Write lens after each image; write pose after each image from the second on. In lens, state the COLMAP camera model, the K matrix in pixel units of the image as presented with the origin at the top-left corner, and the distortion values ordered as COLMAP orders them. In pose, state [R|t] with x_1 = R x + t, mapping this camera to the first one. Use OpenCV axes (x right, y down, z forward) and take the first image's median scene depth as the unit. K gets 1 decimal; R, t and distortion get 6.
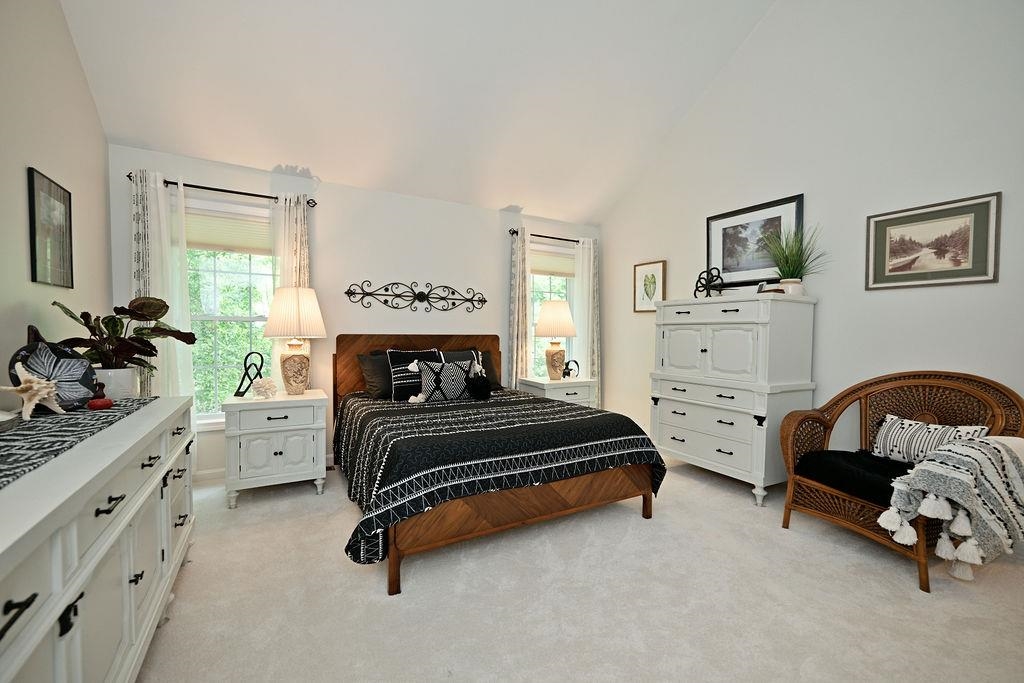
lens RADIAL K [[430.9, 0, 515.5], [0, 430.9, 337.7], [0, 0, 1]] dist [0.002167, 0.000381]
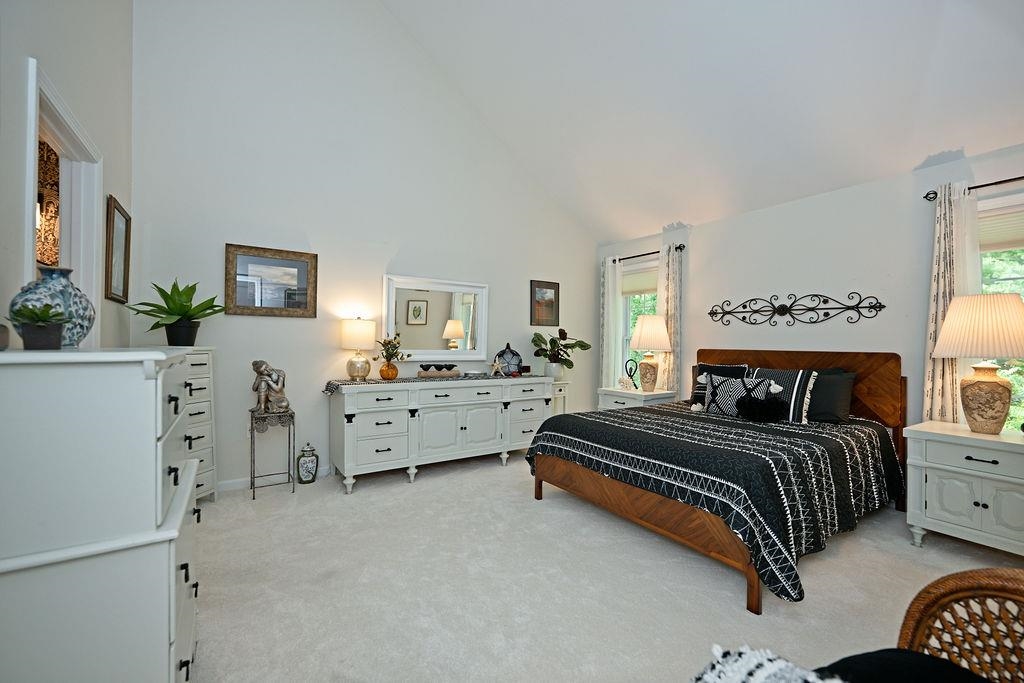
lens RADIAL K [[412.4, 0, 514.5], [0, 412.4, 345.5], [0, 0, 1]] dist [-0.000043, 0.000477]
pose [[0.073603, -0.000343, -0.997288, 0.640437], [-0.026190, 0.999654, -0.002277, -0.001525], [0.996944, 0.026286, 0.073568, 0.369712]]
